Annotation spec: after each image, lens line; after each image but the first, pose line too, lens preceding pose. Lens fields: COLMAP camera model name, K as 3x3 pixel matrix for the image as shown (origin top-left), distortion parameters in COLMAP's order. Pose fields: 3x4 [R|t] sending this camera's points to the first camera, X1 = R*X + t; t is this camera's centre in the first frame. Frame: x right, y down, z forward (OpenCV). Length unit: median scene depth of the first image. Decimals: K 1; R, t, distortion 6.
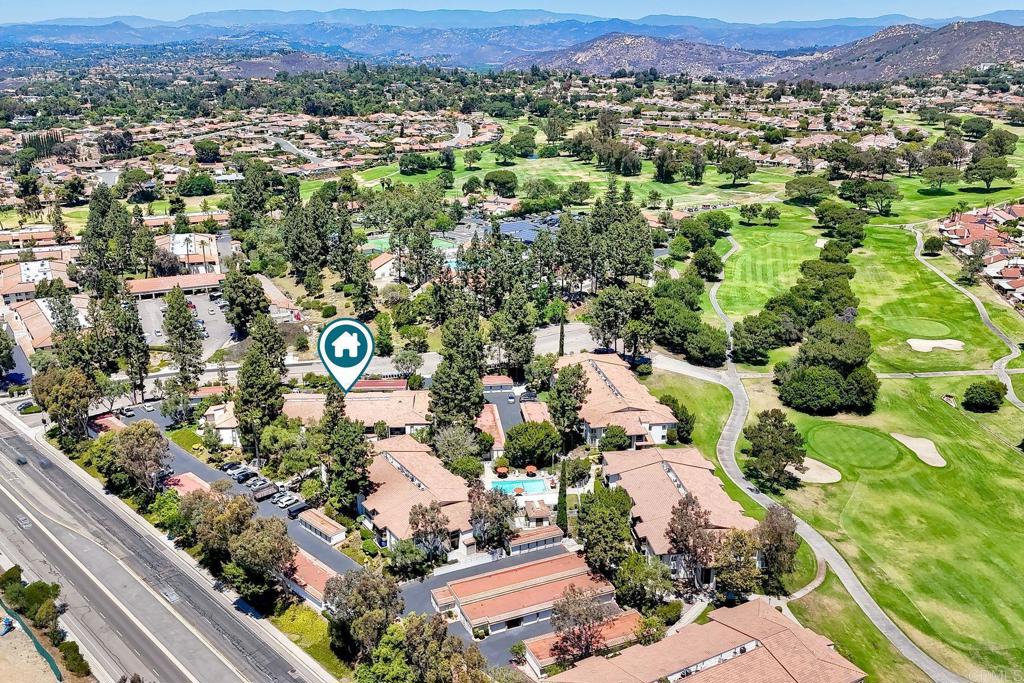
lens RADIAL K [[878.8, 0, 512.0], [0, 878.8, 341.5], [0, 0, 1]] dist [0.106878, -0.185336]
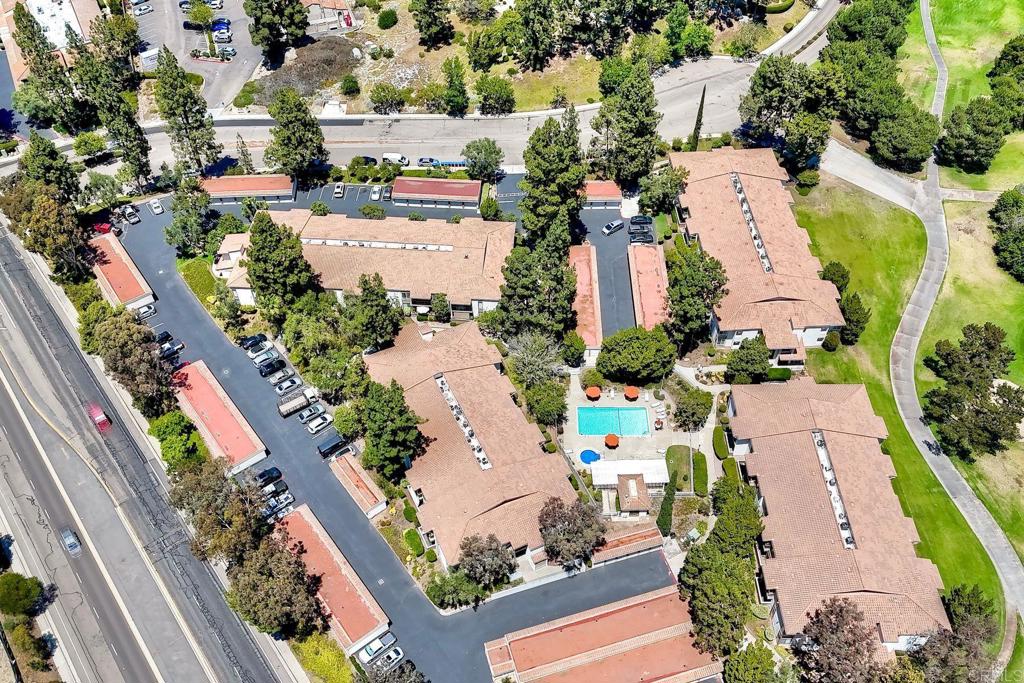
lens RADIAL K [[878.8, 0, 512.0], [0, 878.8, 341.5], [0, 0, 1]] dist [0.106878, -0.185336]
pose [[0.991780, 0.085271, -0.095398, -0.010497], [-0.027150, 0.868840, 0.494349, -0.235273], [0.125039, -0.487695, 0.864013, 0.314615]]
